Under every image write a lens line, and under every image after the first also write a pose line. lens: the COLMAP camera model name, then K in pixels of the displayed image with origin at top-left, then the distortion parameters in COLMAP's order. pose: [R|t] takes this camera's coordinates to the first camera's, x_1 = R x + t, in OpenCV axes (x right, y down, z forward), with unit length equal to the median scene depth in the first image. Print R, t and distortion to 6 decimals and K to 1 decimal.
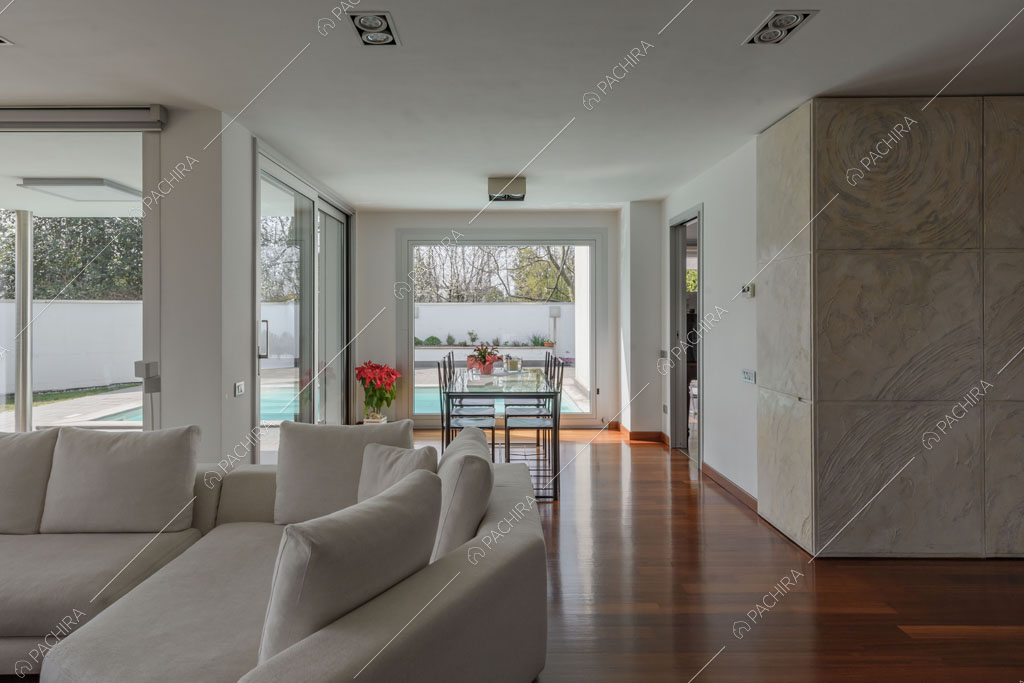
lens RADIAL K [[634.1, 0, 510.0], [0, 634.1, 301.3], [0, 0, 1]] dist [-0.031952, -0.000122]
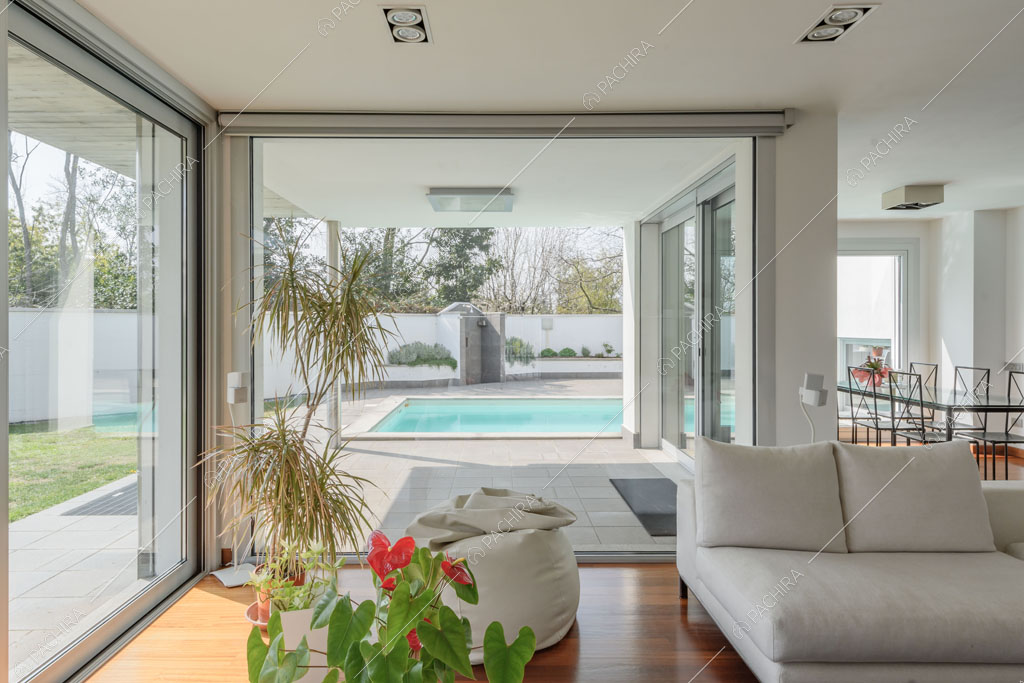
lens RADIAL K [[633.9, 0, 512.0], [0, 633.9, 341.5], [0, 0, 1]] dist [0.008776, 0.001243]
pose [[0.999675, 0.001259, -0.025474, -0.489644], [-0.000086, 0.998940, 0.046022, -0.001444], [0.025505, -0.046005, 0.998616, 0.000550]]
